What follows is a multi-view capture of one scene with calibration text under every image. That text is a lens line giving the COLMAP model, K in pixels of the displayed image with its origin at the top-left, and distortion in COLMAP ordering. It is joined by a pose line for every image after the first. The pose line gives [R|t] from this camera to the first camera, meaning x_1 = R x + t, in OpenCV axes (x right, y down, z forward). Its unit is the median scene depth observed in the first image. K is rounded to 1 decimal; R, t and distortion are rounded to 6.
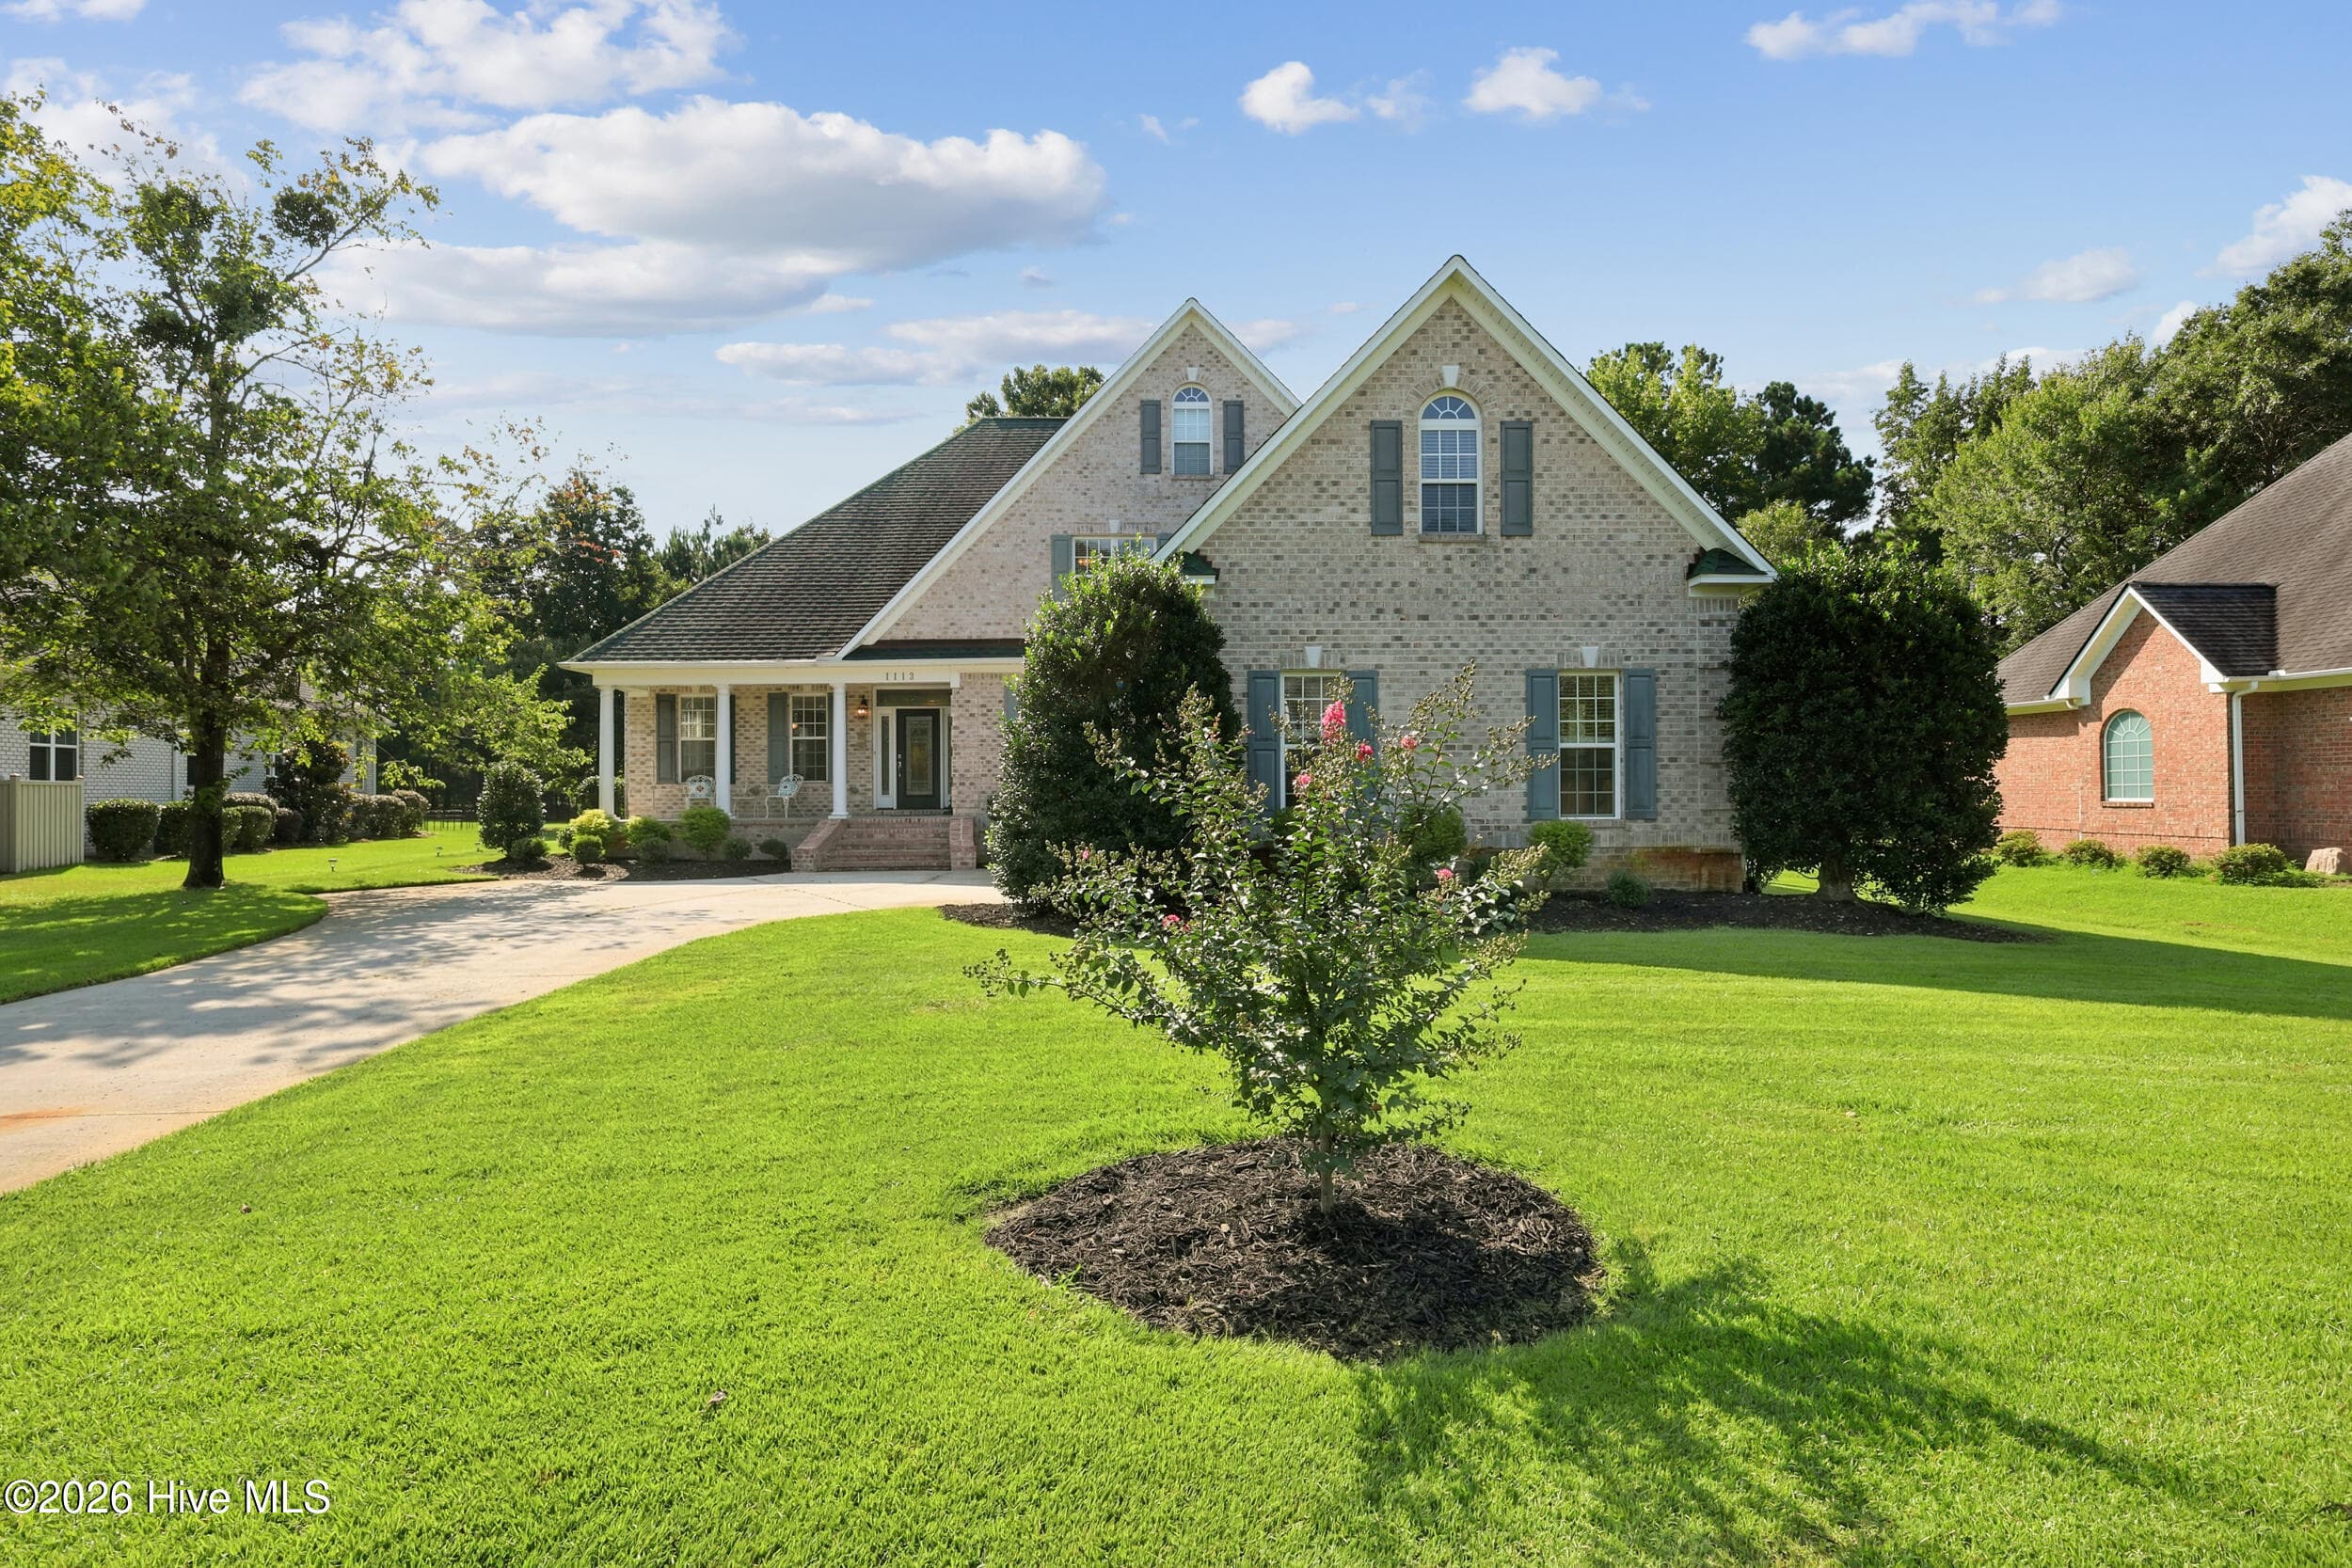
lens RADIAL K [[1143.6, 0, 1187.1], [0, 1143.6, 786.1], [0, 0, 1]] dist [0.001914, 0.000343]
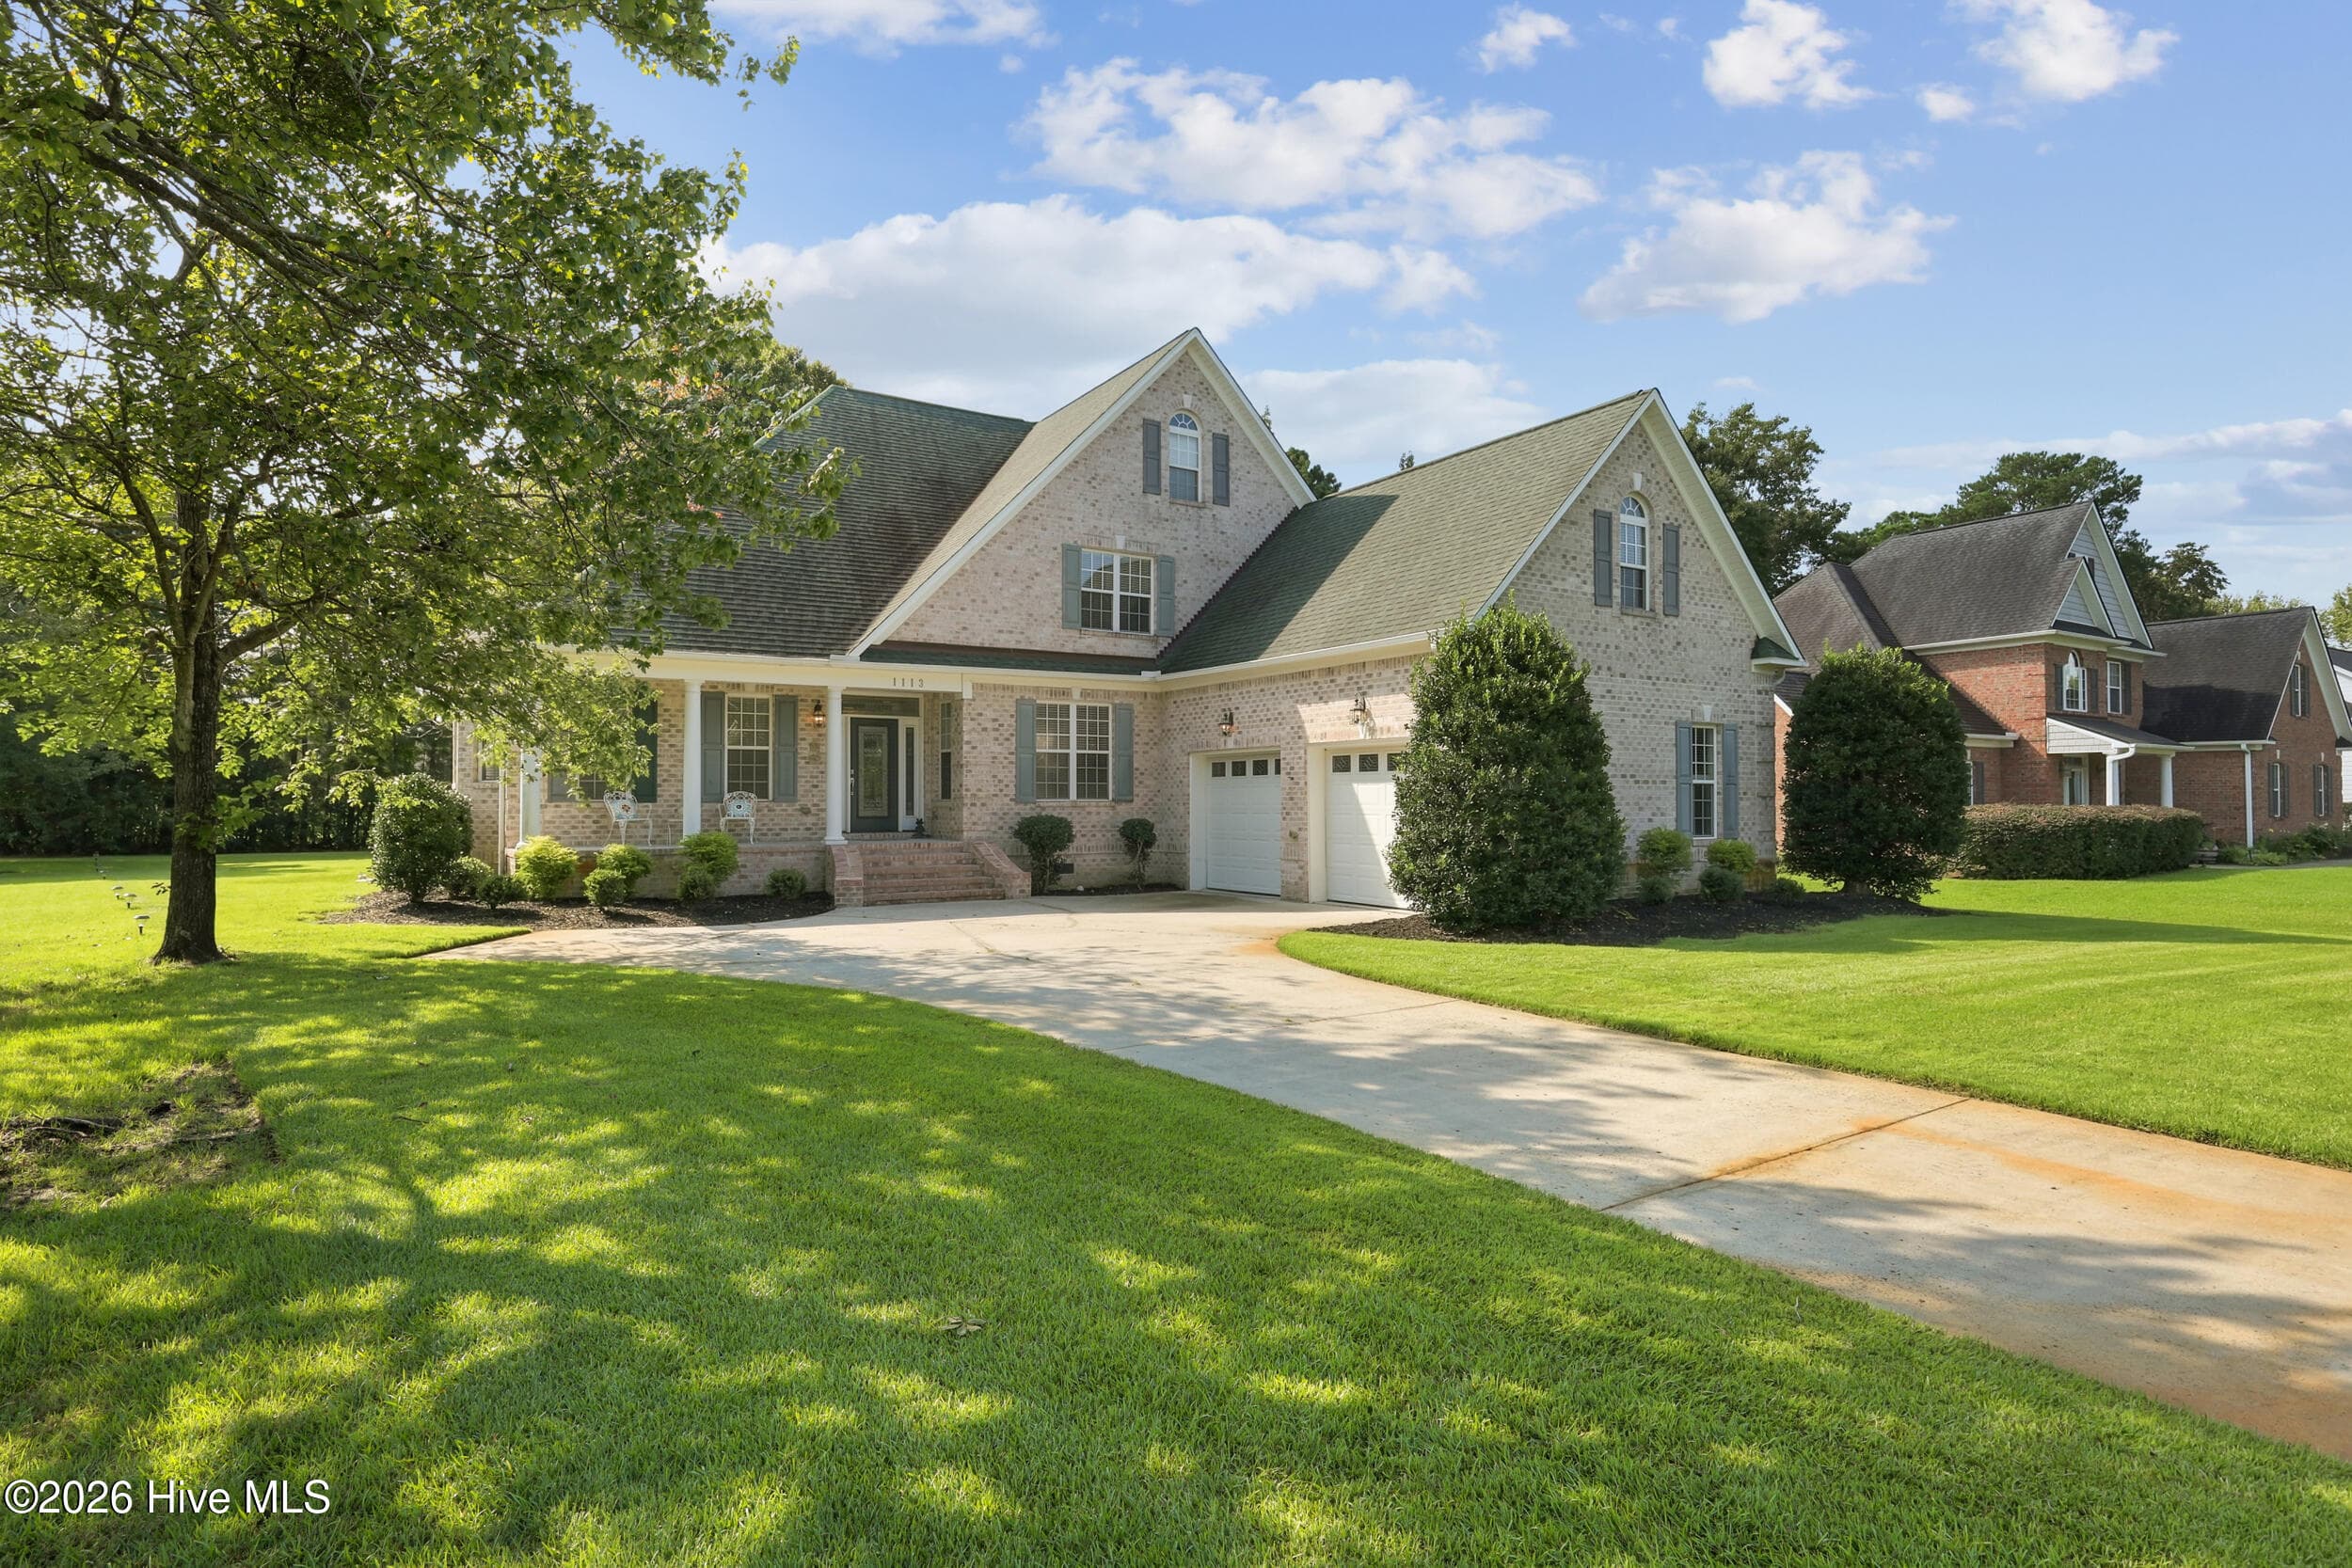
lens RADIAL K [[1214.7, 0, 1176.0], [0, 1214.7, 784.0], [0, 0, 1]] dist [0.002497, 0.000244]
pose [[0.855950, 0.014540, 0.516853, -0.864988], [-0.008101, 0.999859, -0.014711, -0.008329], [-0.516994, 0.008405, 0.855947, 0.135479]]
